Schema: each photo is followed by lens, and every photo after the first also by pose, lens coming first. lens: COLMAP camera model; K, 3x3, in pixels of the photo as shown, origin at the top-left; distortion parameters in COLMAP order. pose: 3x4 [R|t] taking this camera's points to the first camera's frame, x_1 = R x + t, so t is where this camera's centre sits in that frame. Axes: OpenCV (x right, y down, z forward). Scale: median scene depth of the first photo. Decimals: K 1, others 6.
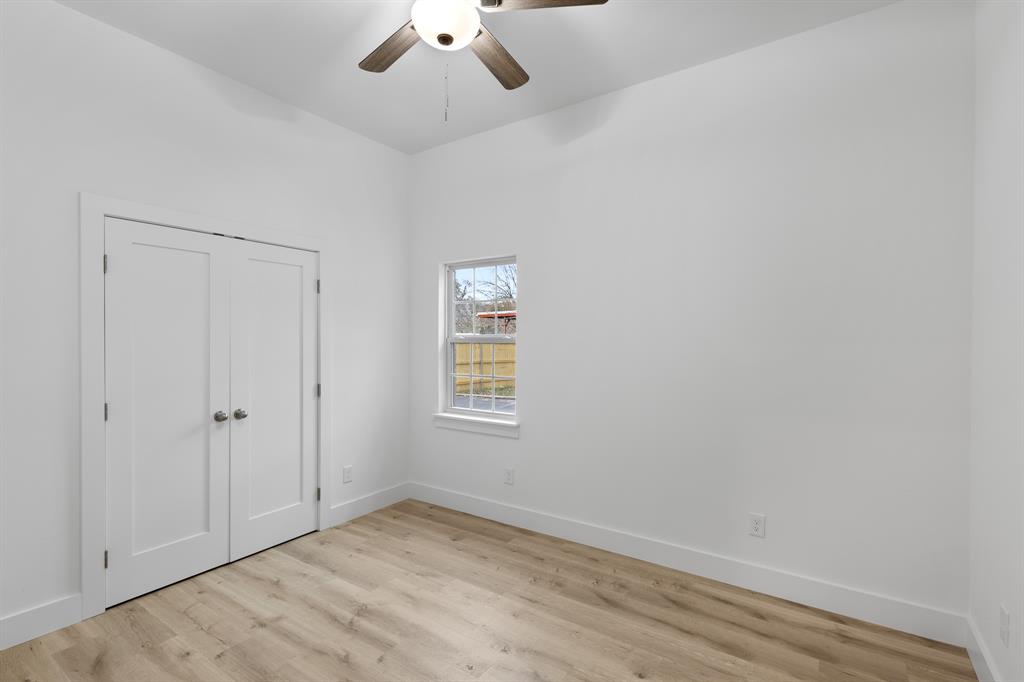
lens RADIAL K [[471.2, 0, 508.6], [0, 471.2, 349.5], [0, 0, 1]] dist [0.003473, -0.001902]
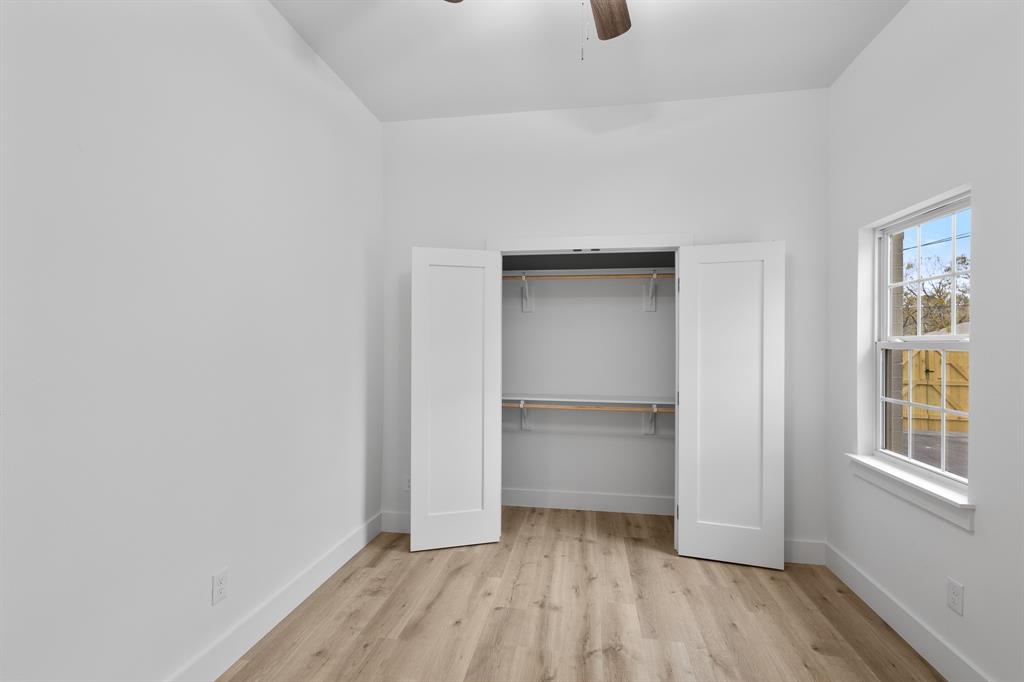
lens RADIAL K [[471.2, 0, 506.8], [0, 471.2, 337.1], [0, 0, 1]] dist [0.003473, -0.001902]
pose [[0.402692, -0.007937, -0.915301, 0.345859], [-0.012985, 0.999812, -0.014383, -0.019176], [0.915243, 0.017677, 0.402514, 0.356903]]
